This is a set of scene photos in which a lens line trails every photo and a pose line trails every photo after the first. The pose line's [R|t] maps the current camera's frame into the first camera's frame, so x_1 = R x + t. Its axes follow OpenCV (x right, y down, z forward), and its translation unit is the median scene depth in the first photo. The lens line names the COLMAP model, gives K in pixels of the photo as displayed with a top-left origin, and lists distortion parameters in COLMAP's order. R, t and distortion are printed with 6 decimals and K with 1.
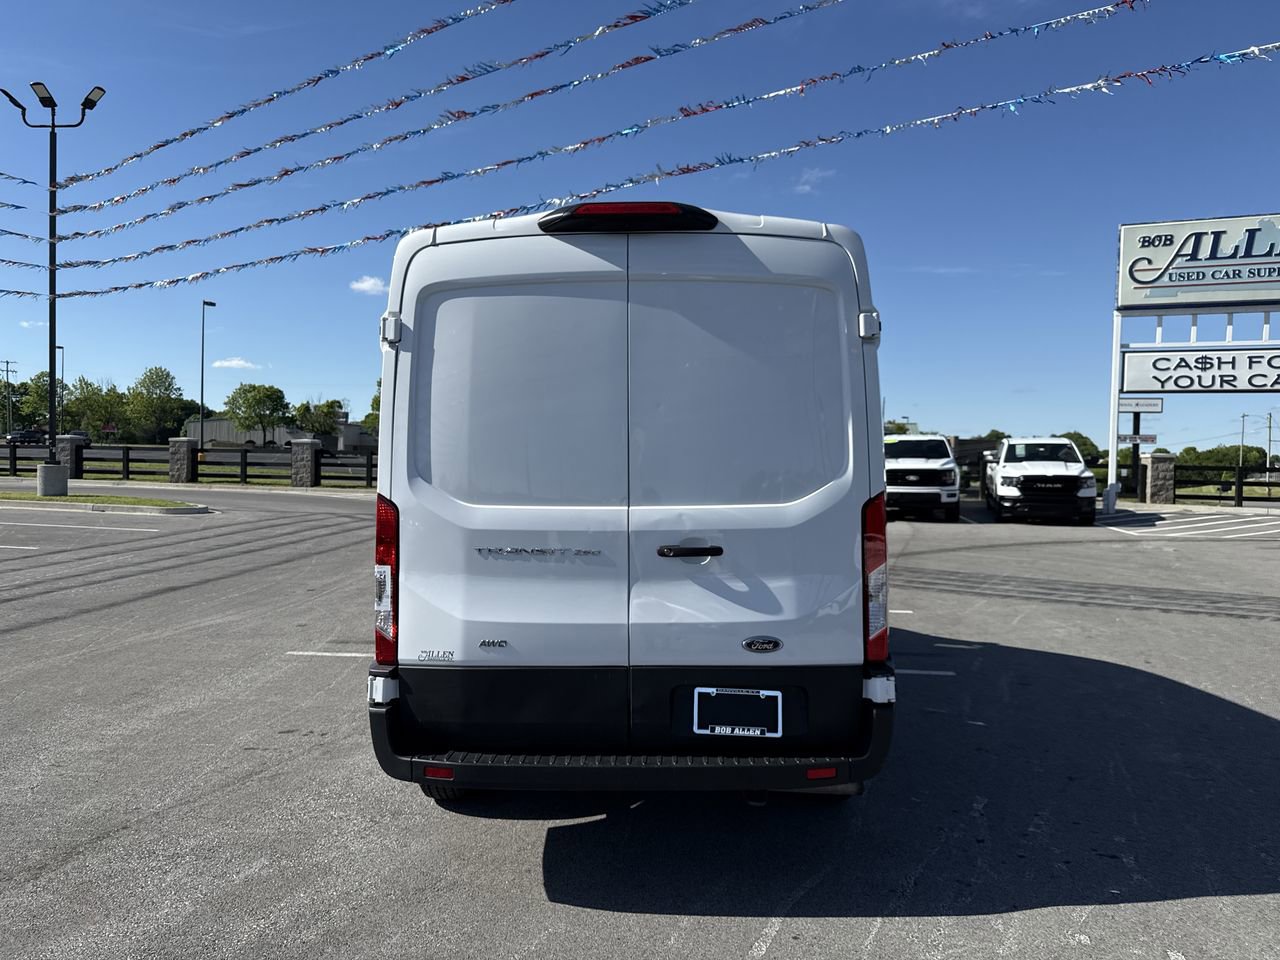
lens RADIAL K [[901.2, 0, 629.6], [0, 901.2, 477.9], [0, 0, 1]] dist [0.020778, -0.031524]
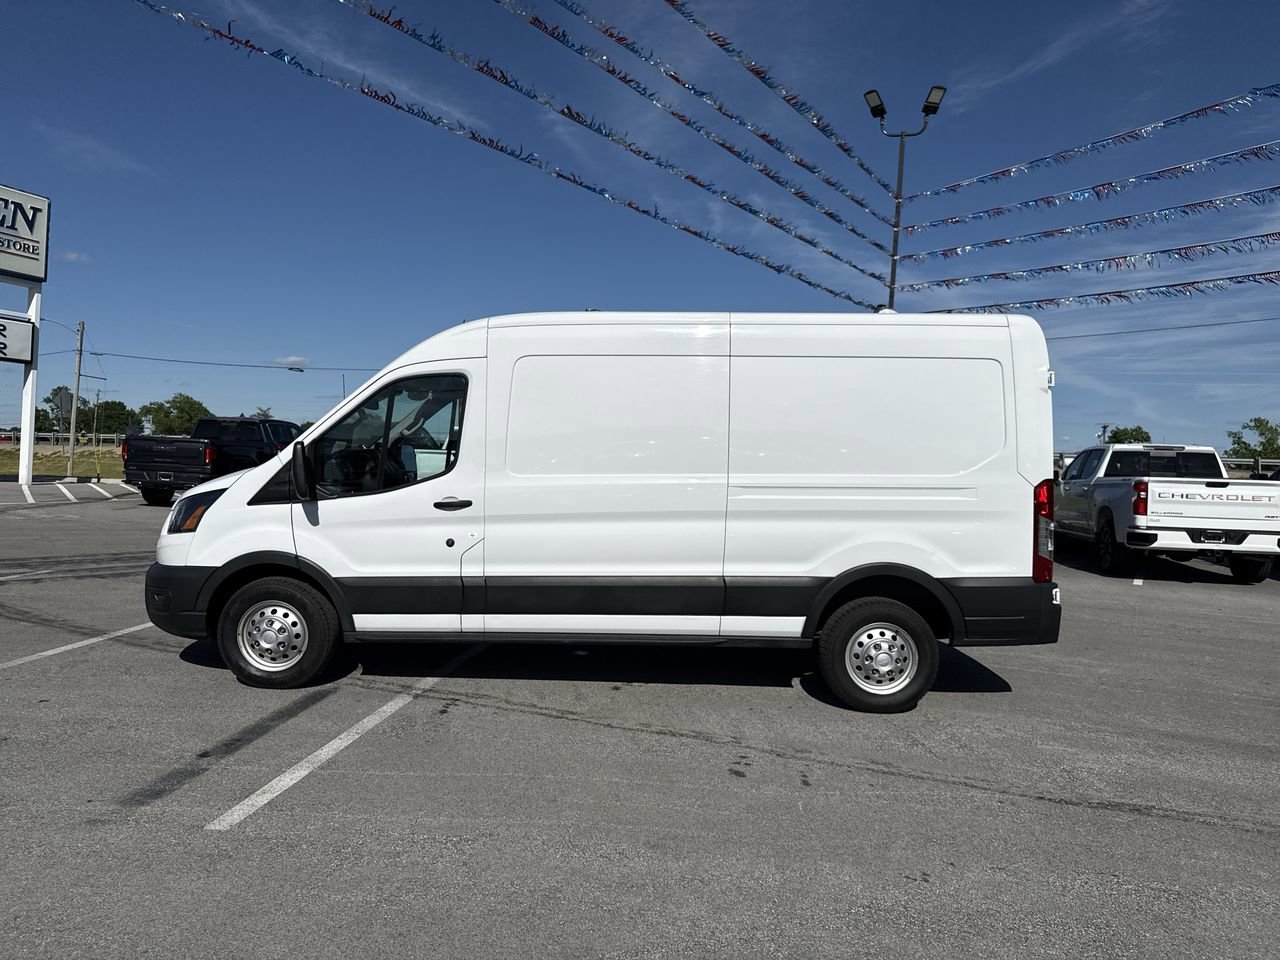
lens RADIAL K [[901.2, 0, 636.4], [0, 901.2, 480.6], [0, 0, 1]] dist [0.020778, -0.031524]
pose [[-0.002455, -0.030292, 0.999538, -1.935045], [-0.019181, 0.999359, 0.030239, -0.016995], [-0.999813, -0.019098, -0.003034, 1.780564]]
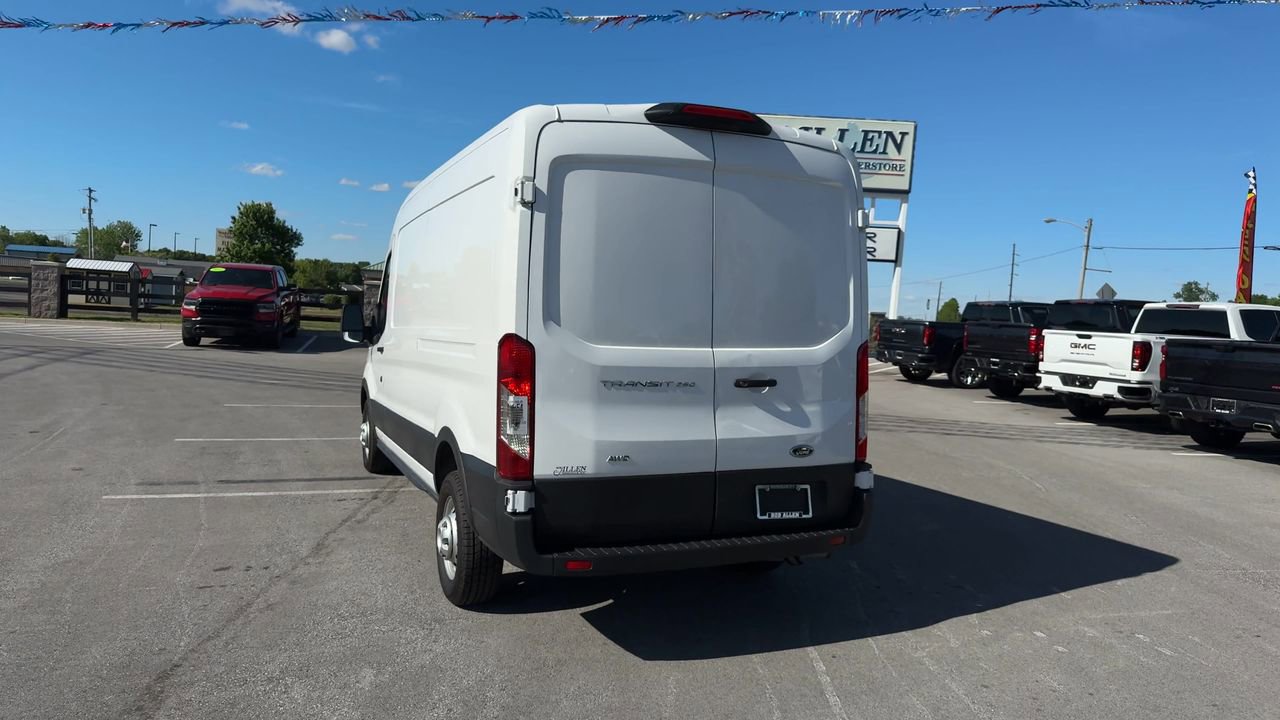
lens RADIAL K [[878.4, 0, 623.2], [0, 878.4, 357.4], [0, 0, 1]] dist [0.052903, -0.065904]
pose [[0.907974, 0.007381, 0.418961, -0.624247], [-0.027090, 0.998787, 0.041114, -0.002894], [-0.418150, -0.048680, 0.907073, -0.079371]]
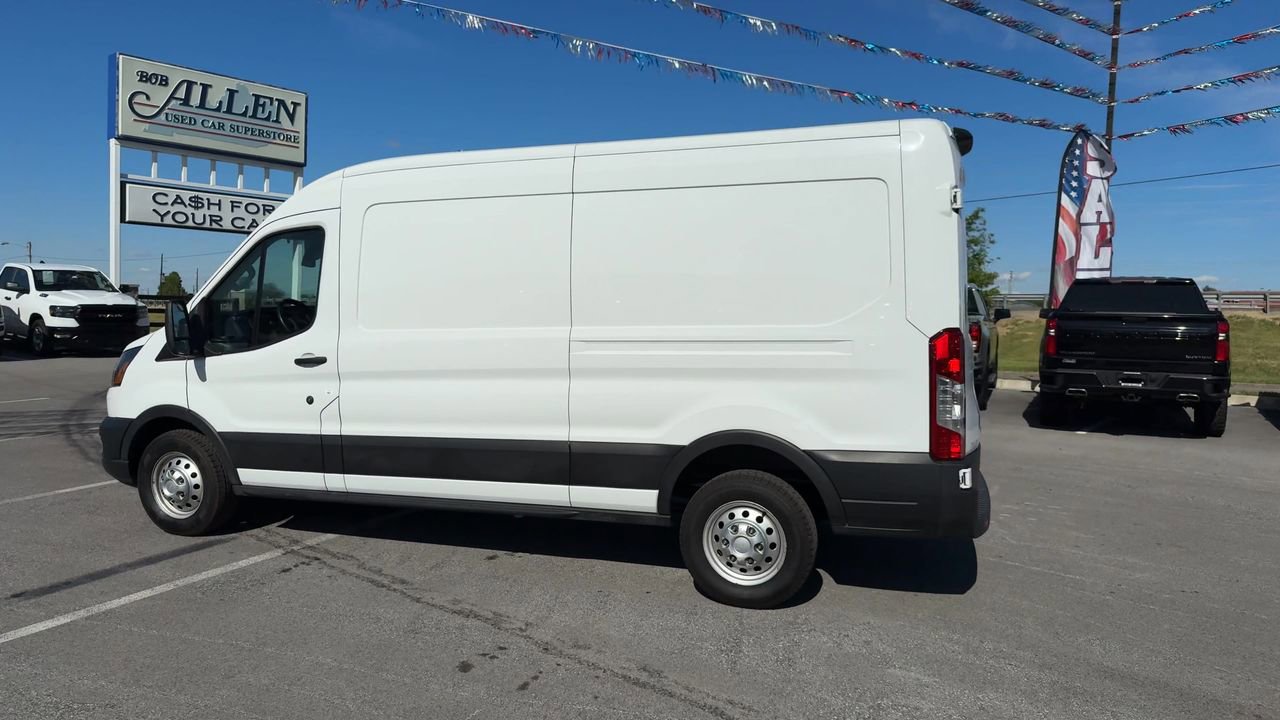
lens RADIAL K [[878.4, 0, 633.9], [0, 878.4, 360.6], [0, 0, 1]] dist [0.052903, -0.065904]
pose [[0.306951, -0.060499, 0.949801, -1.616523], [0.000700, 0.997992, 0.063342, -0.017959], [-0.951725, -0.018778, 0.306377, 1.059061]]
